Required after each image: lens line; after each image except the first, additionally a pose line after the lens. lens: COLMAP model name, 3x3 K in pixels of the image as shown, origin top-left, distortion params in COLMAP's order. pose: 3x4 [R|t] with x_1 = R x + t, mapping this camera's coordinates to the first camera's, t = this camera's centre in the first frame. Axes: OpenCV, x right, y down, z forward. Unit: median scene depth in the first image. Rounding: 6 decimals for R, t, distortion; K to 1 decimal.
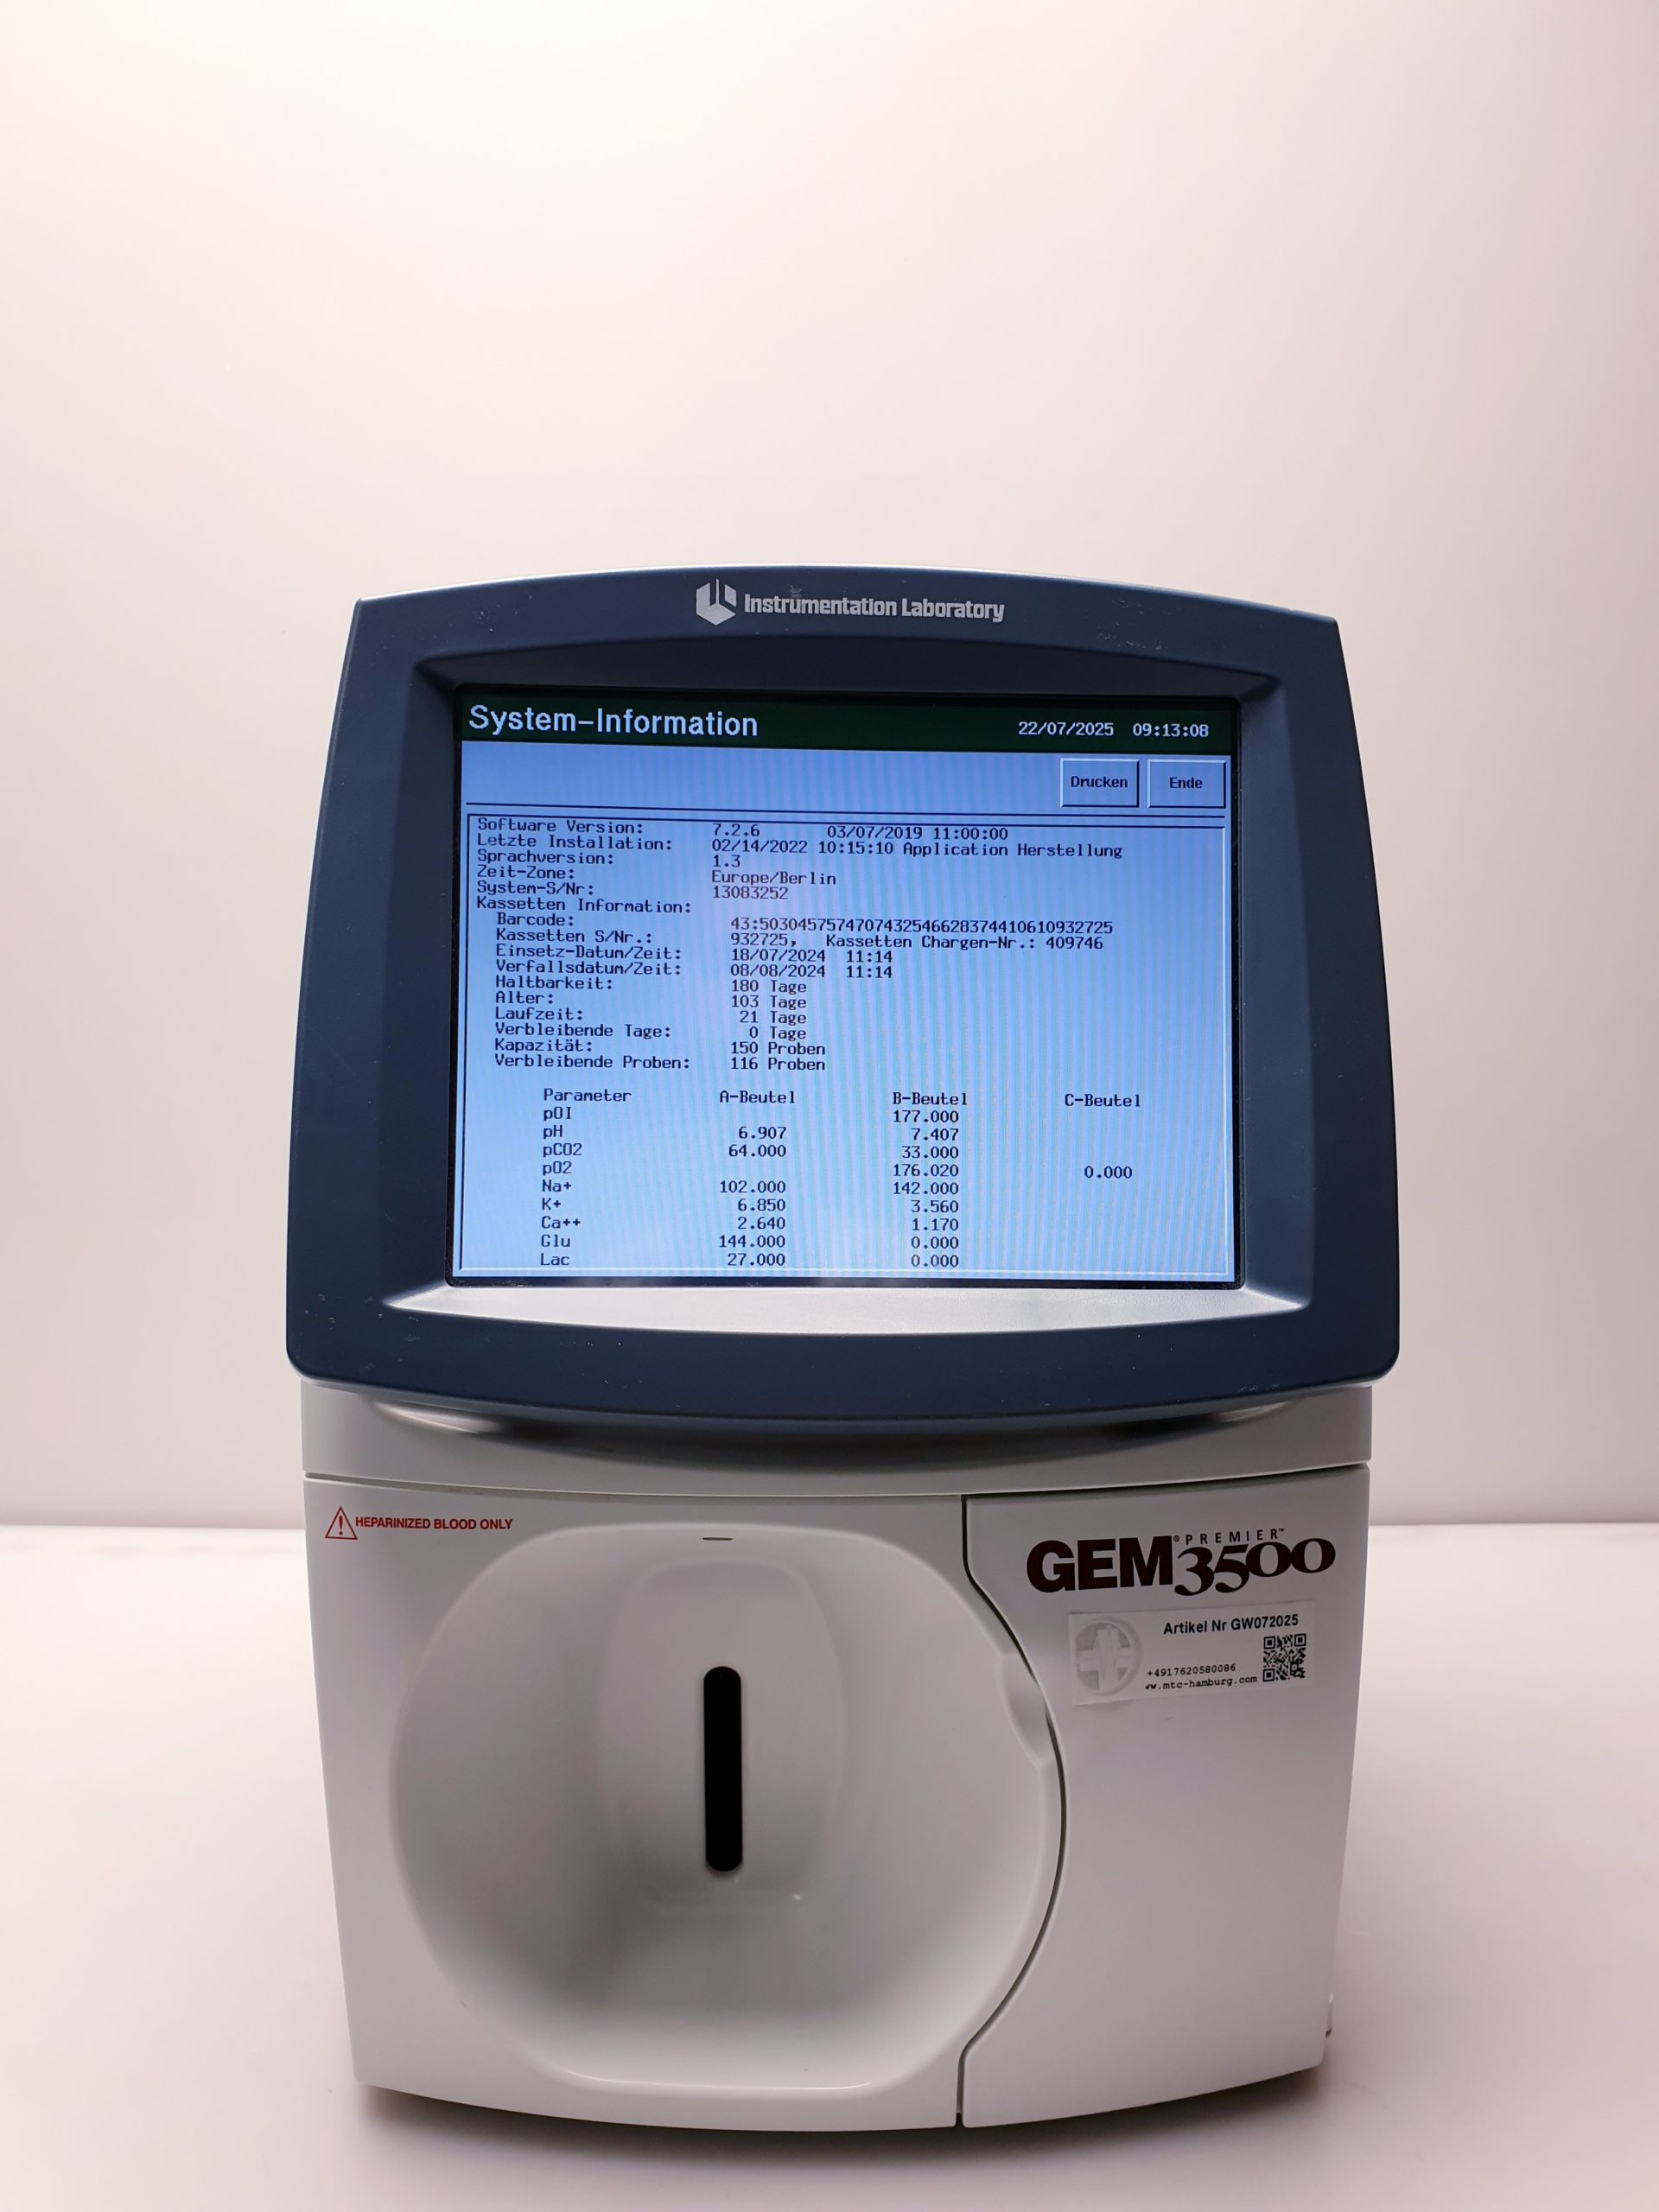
lens RADIAL K [[1719.1, 0, 805.4], [0, 1719.1, 1133.4], [0, 0, 1]] dist [-0.005371, -0.040508]
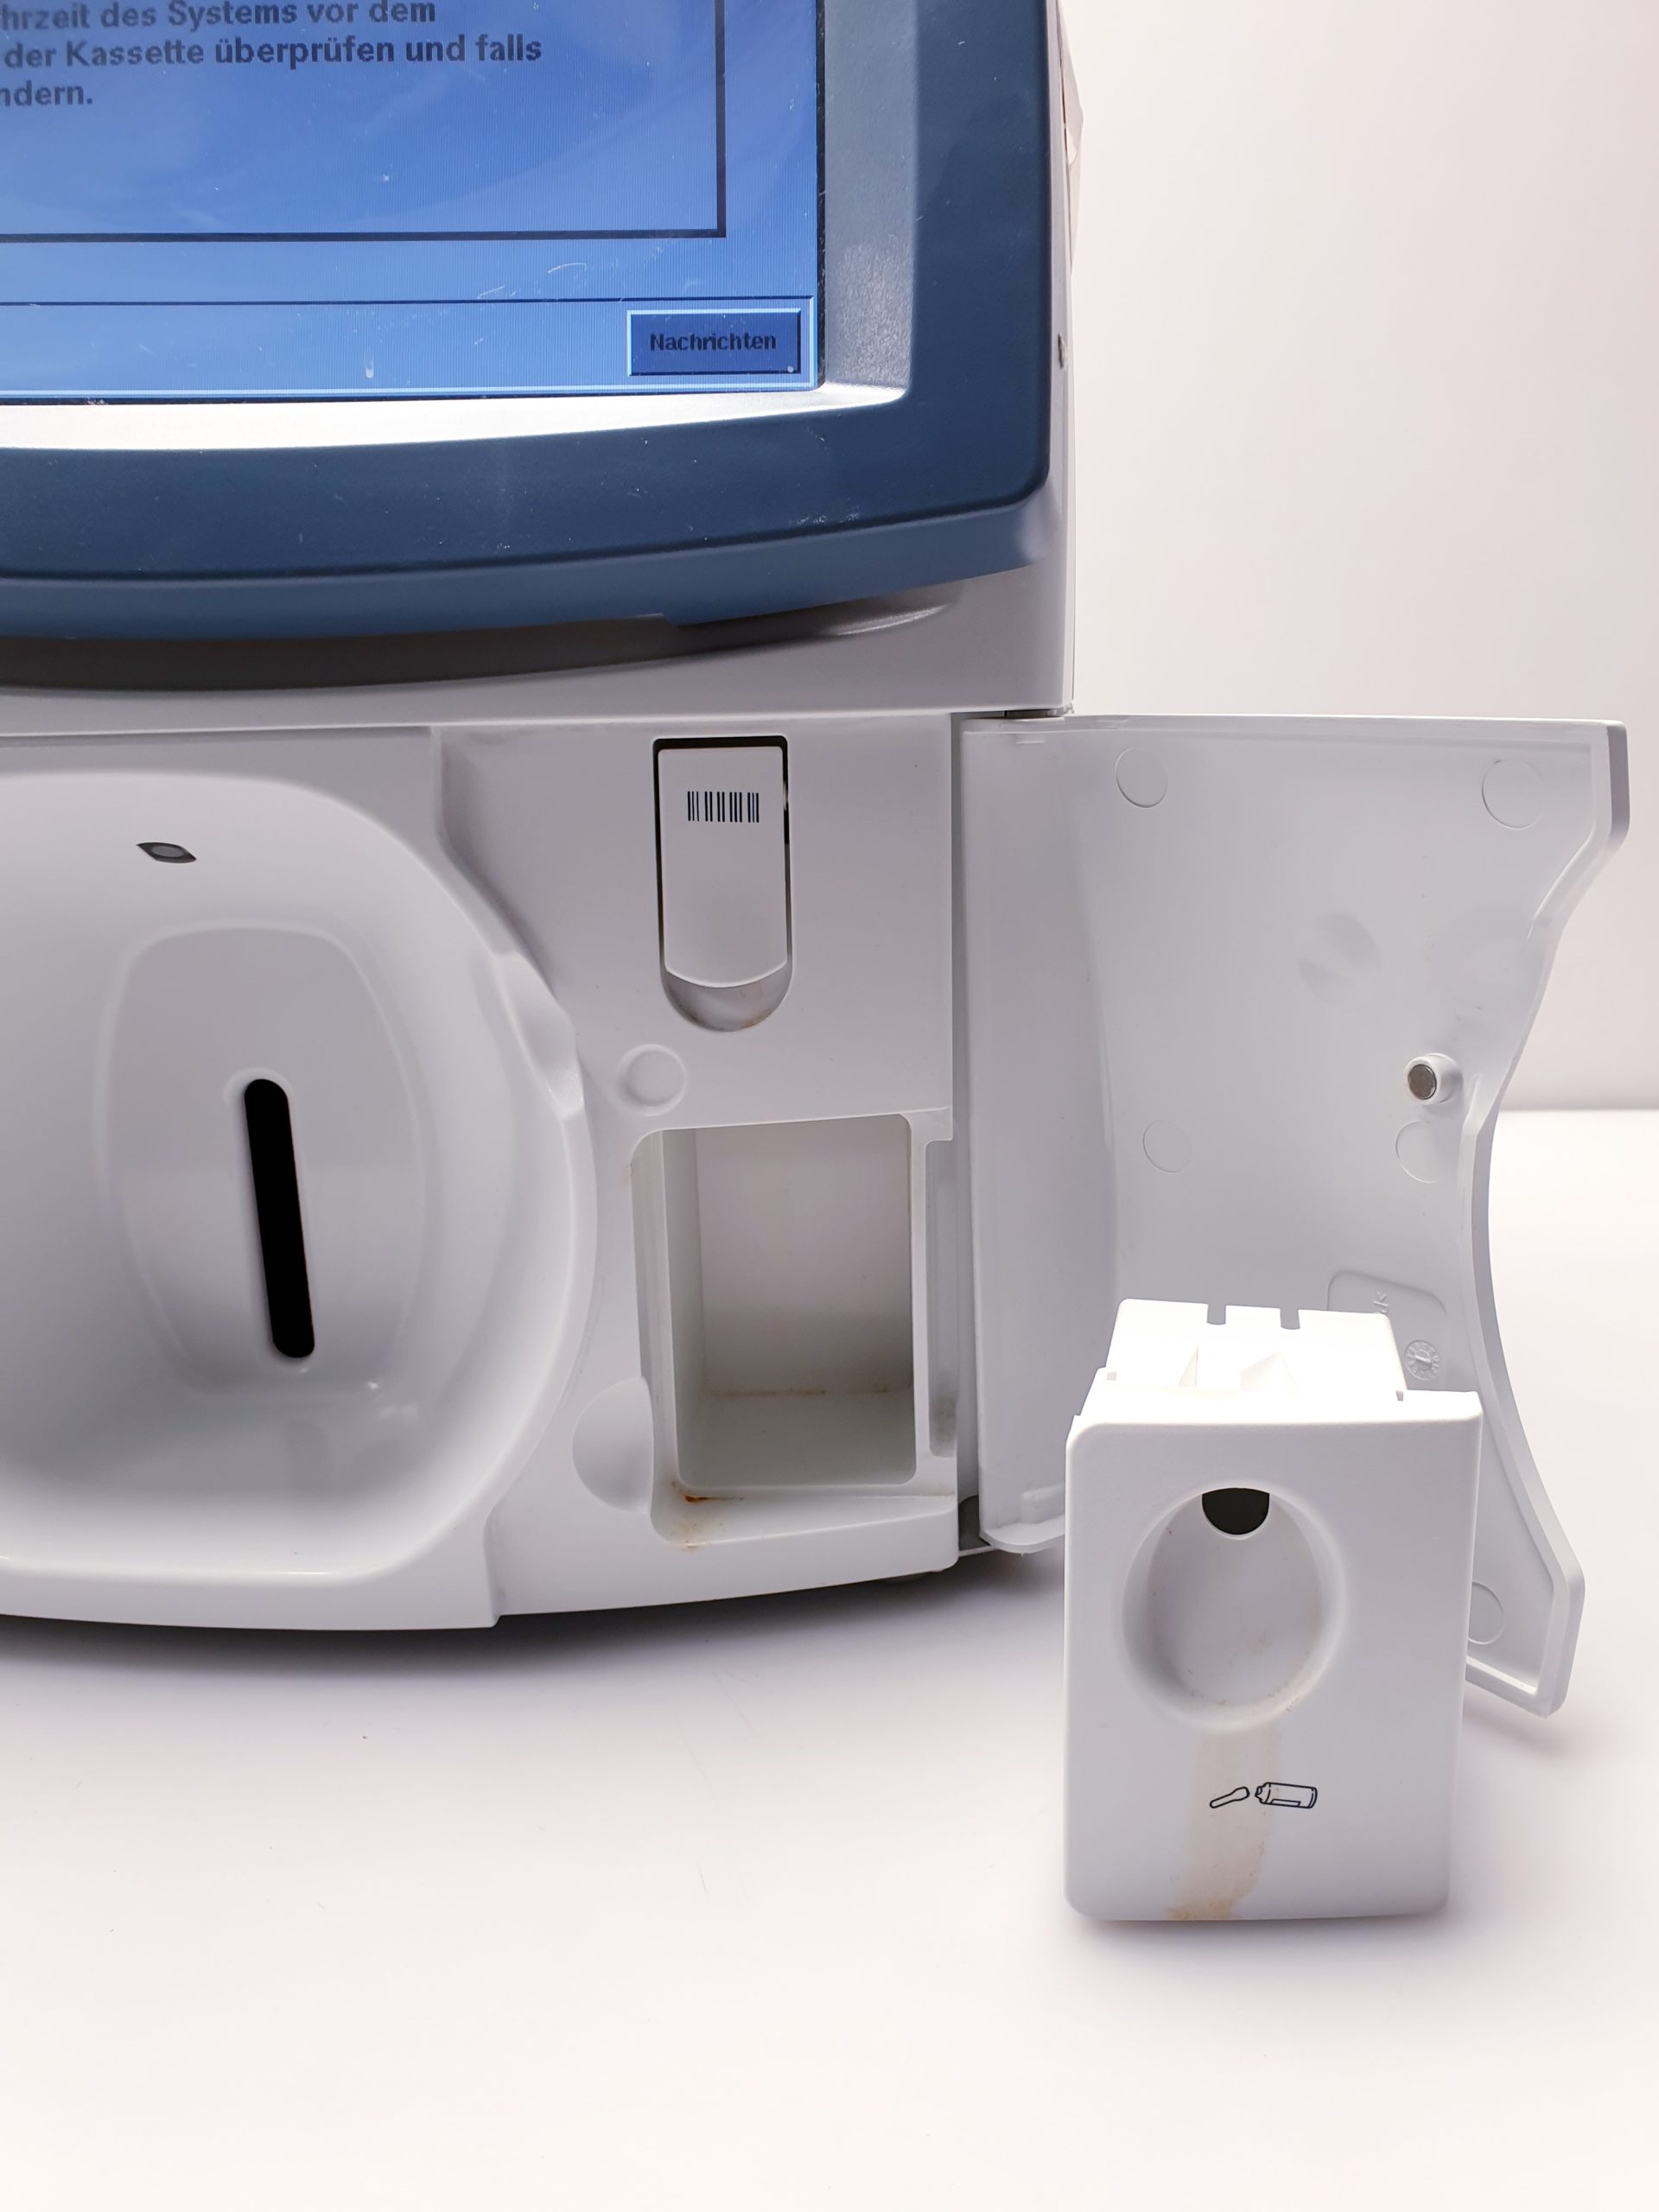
lens RADIAL K [[1698.2, 0, 824.6], [0, 1698.2, 1112.2], [0, 0, 1]] dist [0.007215, -0.011770]
pose [[0.998264, -0.007876, -0.058374, 0.283803], [0.014293, 0.993791, 0.110344, 0.287052], [0.057142, -0.110987, 0.992178, 0.308906]]
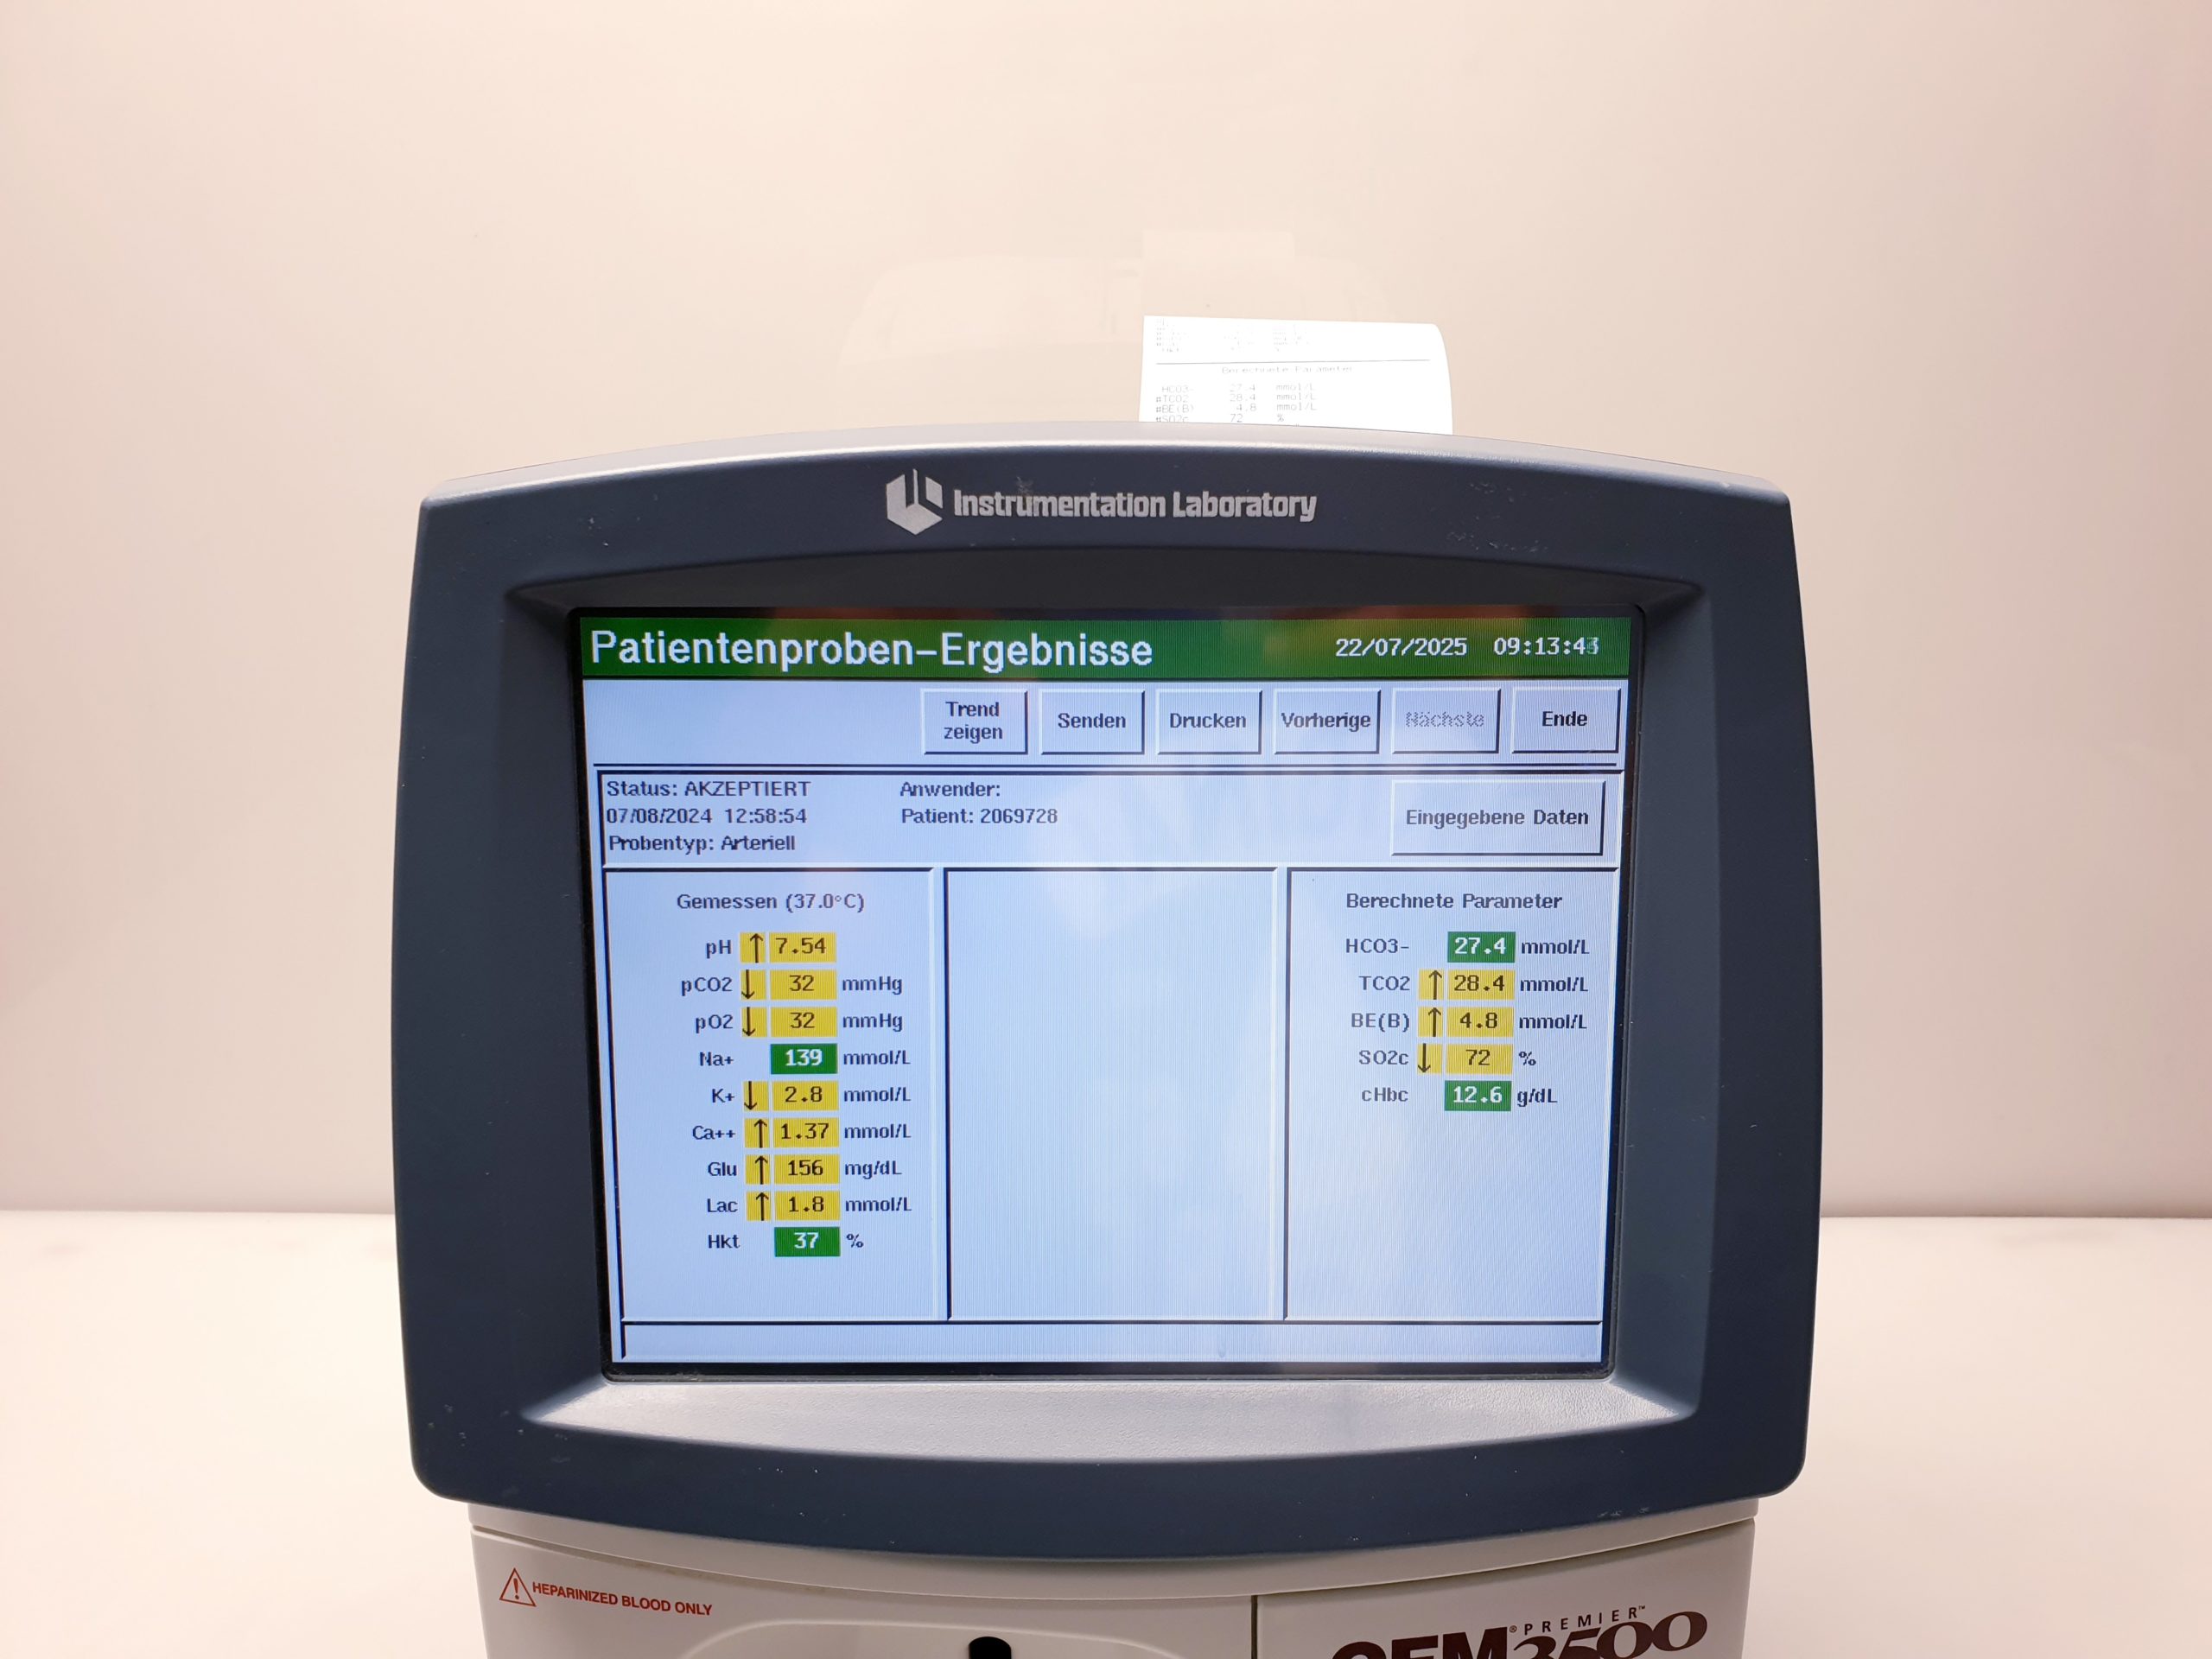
lens RADIAL K [[1714.3, 0, 1104.6], [0, 1714.3, 849.6], [0, 0, 1]] dist [0.082583, -0.177696]
pose [[0.999166, -0.002093, -0.040772, 0.054878], [0.010555, 0.977975, 0.208456, -0.305606], [0.039437, -0.208713, 0.977181, 0.258741]]
